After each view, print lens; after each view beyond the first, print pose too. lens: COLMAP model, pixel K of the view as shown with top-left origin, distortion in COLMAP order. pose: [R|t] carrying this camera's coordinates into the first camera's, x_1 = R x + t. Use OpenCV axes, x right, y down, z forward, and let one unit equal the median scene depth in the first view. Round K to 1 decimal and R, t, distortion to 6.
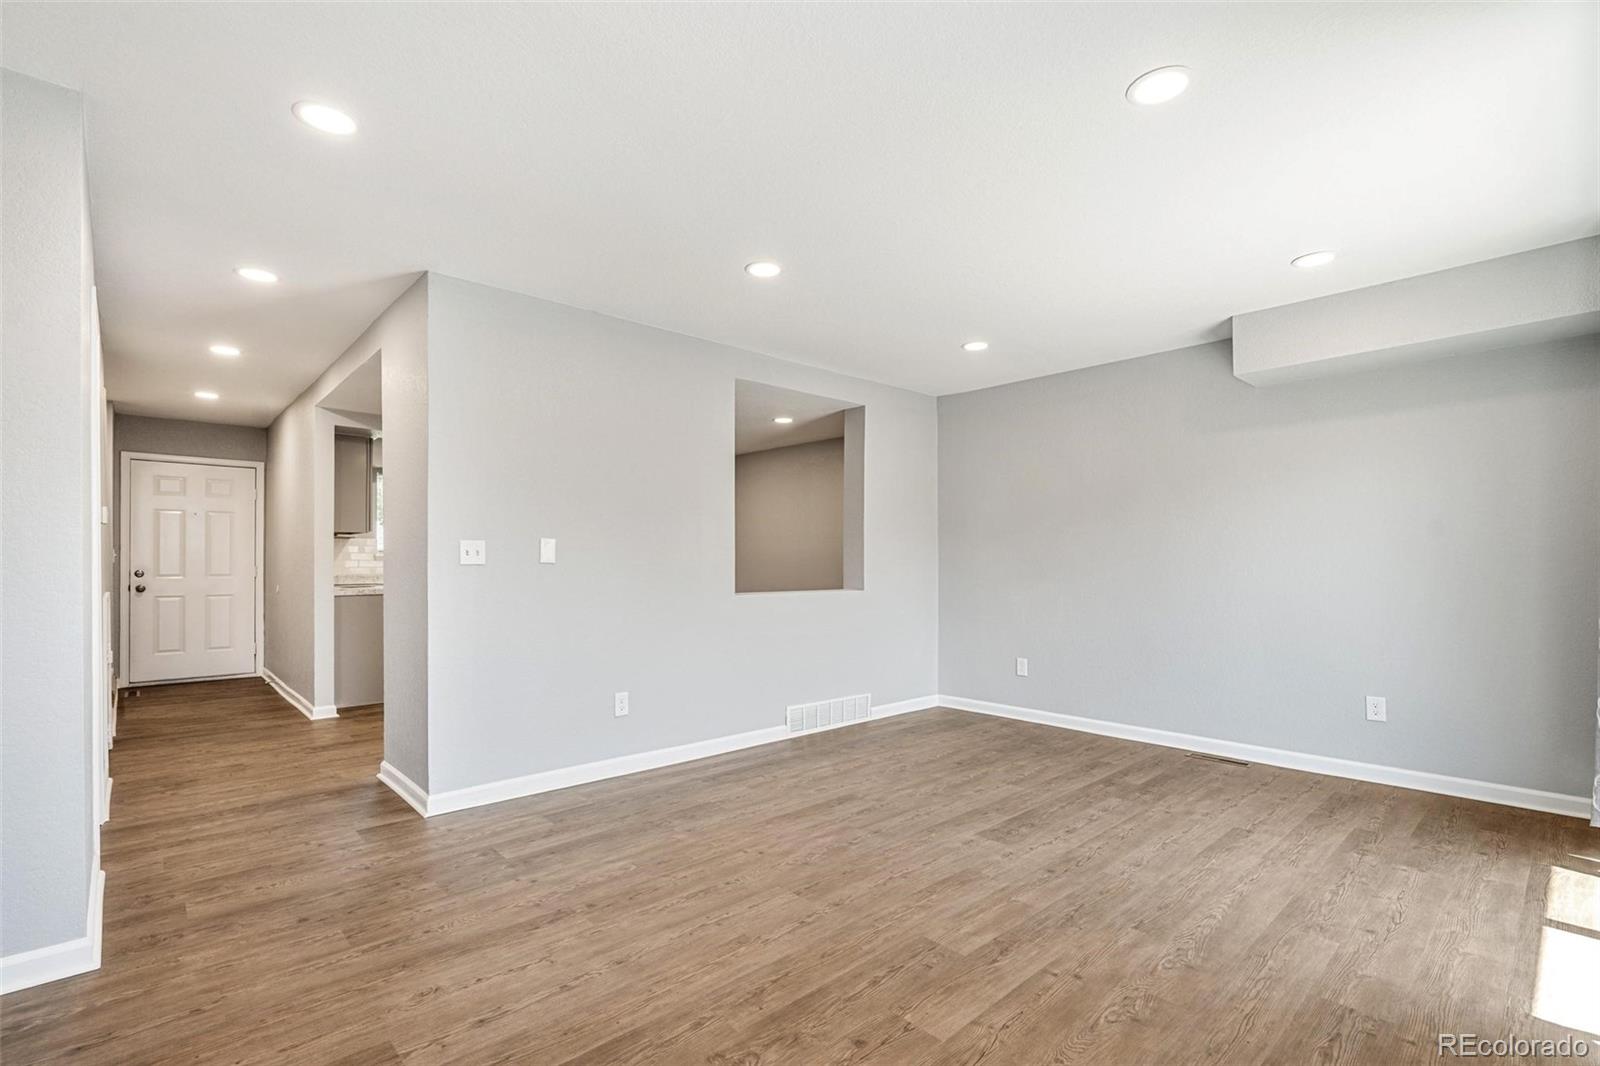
lens RADIAL K [[726.0, 0, 799.5], [0, 726.0, 558.6], [0, 0, 1]] dist [-0.002545, 0.000261]
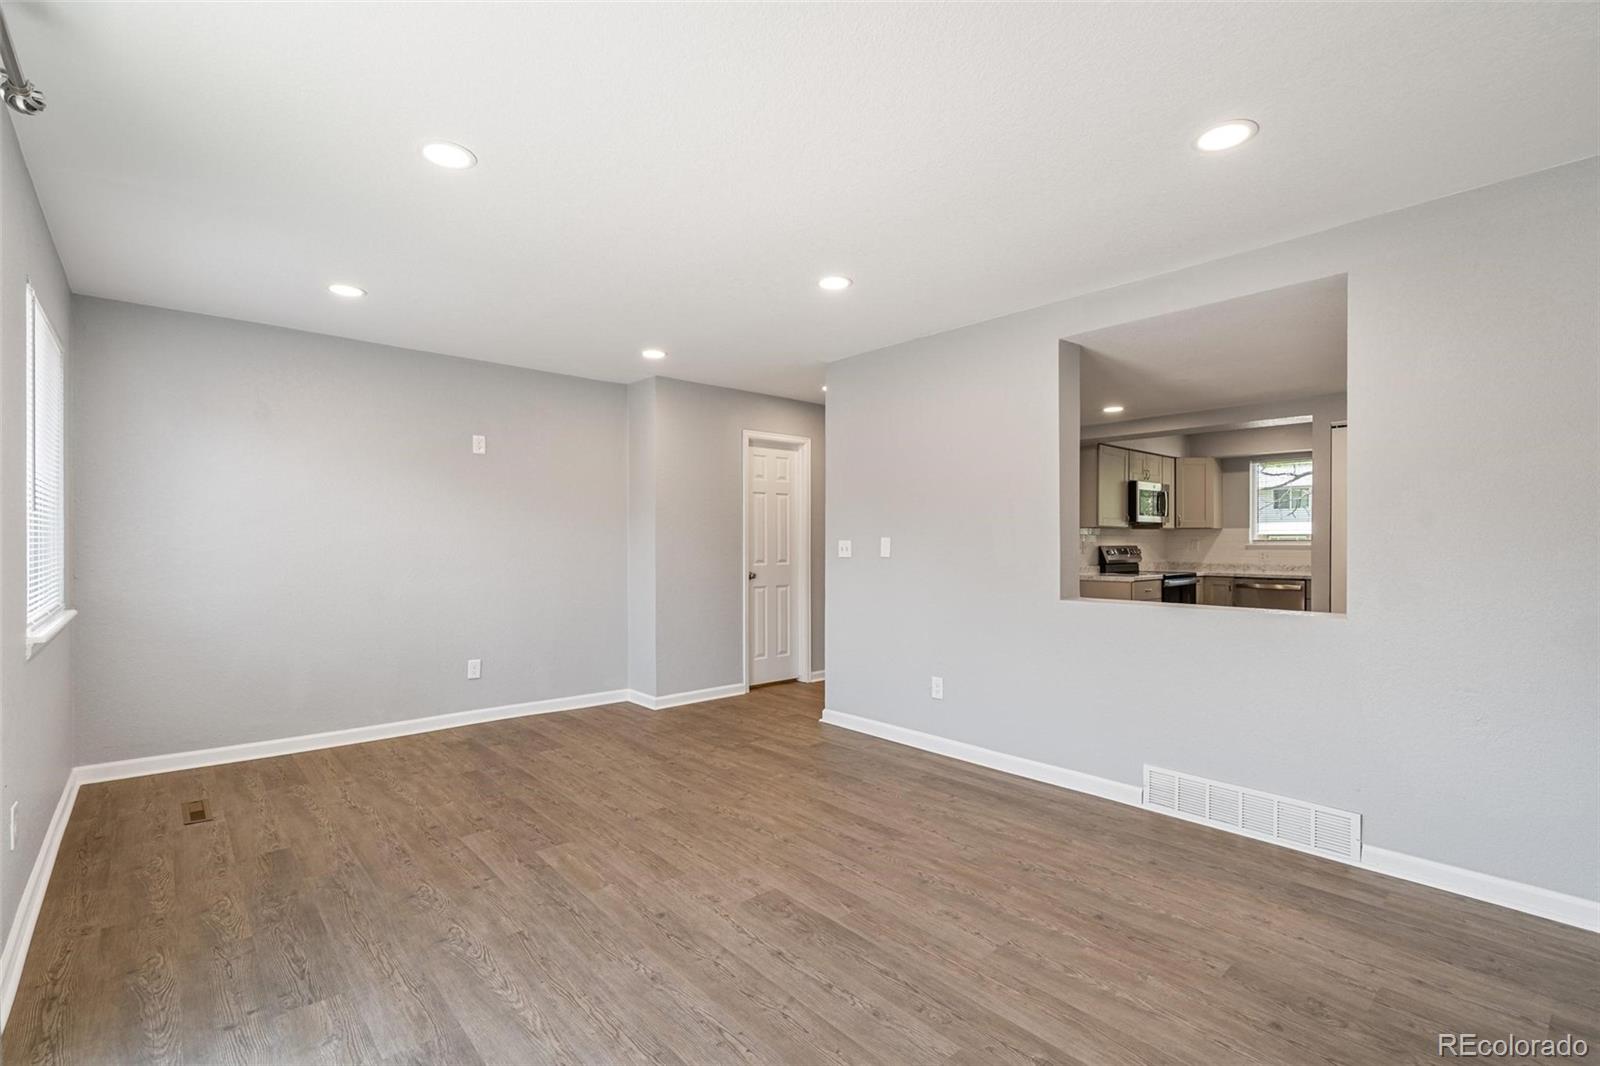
lens RADIAL K [[722.9, 0, 797.9], [0, 722.9, 542.2], [0, 0, 1]] dist [-0.003799, 0.000366]
pose [[-0.020368, -0.001198, -0.999792, 1.130721], [0.005148, 0.999986, -0.001303, -0.023580], [0.999779, -0.005174, -0.020361, 1.091824]]
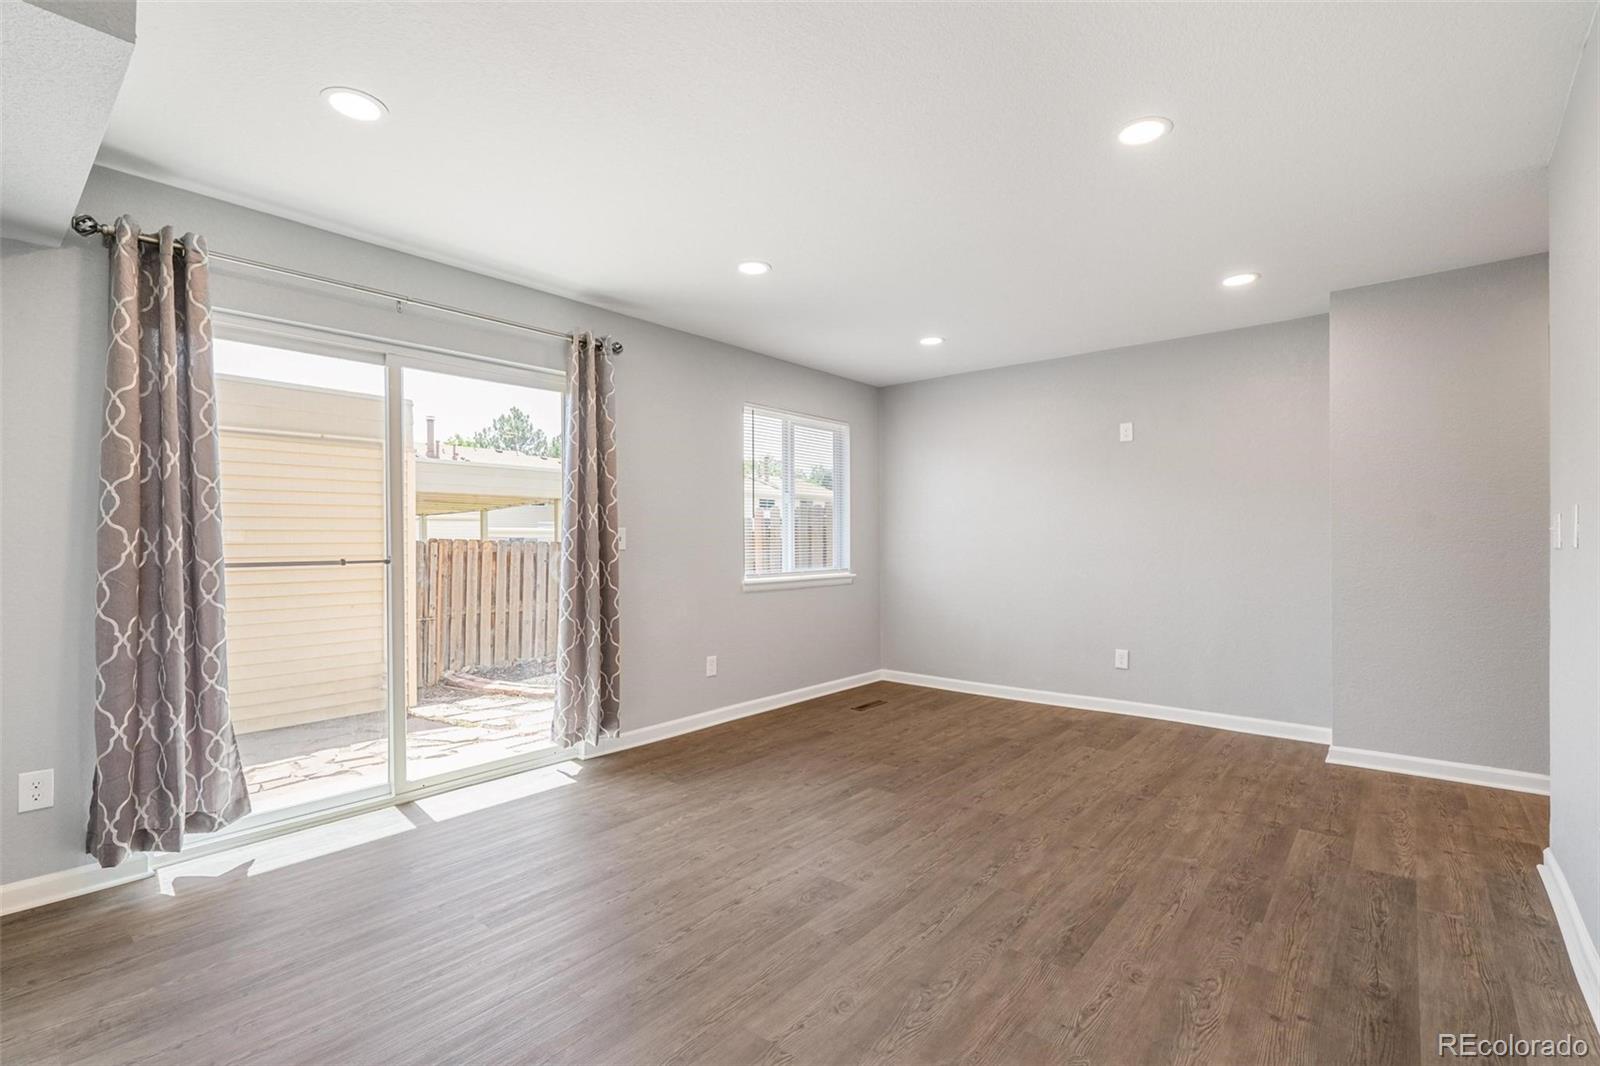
lens RADIAL K [[722.9, 0, 797.9], [0, 722.9, 542.2], [0, 0, 1]] dist [-0.003799, 0.000366]
pose [[-0.992394, 0.005644, -0.122974, 0.419730], [0.006742, 0.999941, -0.008509, 0.004330], [0.122918, -0.009273, -0.992373, 1.862954]]
